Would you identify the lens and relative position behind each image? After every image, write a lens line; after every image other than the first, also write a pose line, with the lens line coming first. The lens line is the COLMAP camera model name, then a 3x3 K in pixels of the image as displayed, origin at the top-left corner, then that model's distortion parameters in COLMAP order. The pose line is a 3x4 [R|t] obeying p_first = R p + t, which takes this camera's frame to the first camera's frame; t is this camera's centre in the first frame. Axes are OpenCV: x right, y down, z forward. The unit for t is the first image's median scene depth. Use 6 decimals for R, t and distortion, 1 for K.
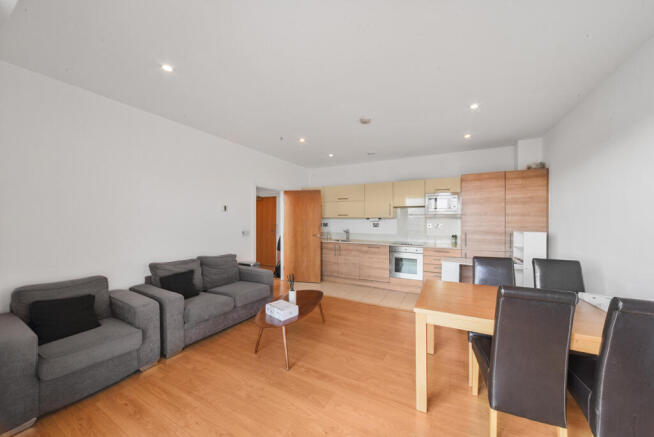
lens RADIAL K [[234.7, 0, 327.0], [0, 234.7, 221.0], [0, 0, 1]] dist [-0.001748, -0.000180]
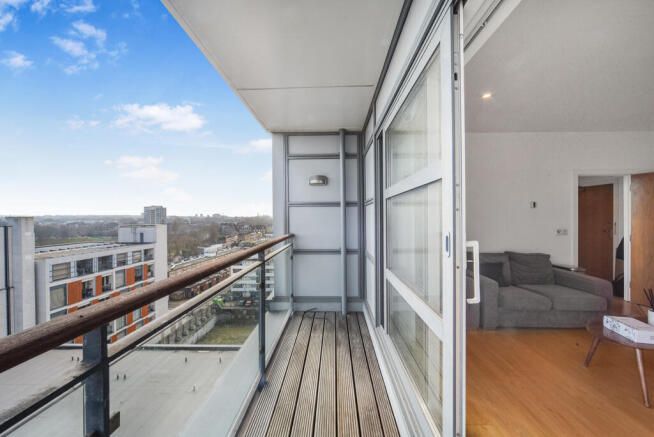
lens RADIAL K [[234.7, 0, 329.1], [0, 234.7, 219.6], [0, 0, 1]] dist [-0.001748, -0.000180]
pose [[0.471289, 0.002177, -0.881976, 0.015995], [0.003725, 0.999983, 0.004459, -0.001713], [0.881971, -0.005387, 0.471273, -0.231699]]
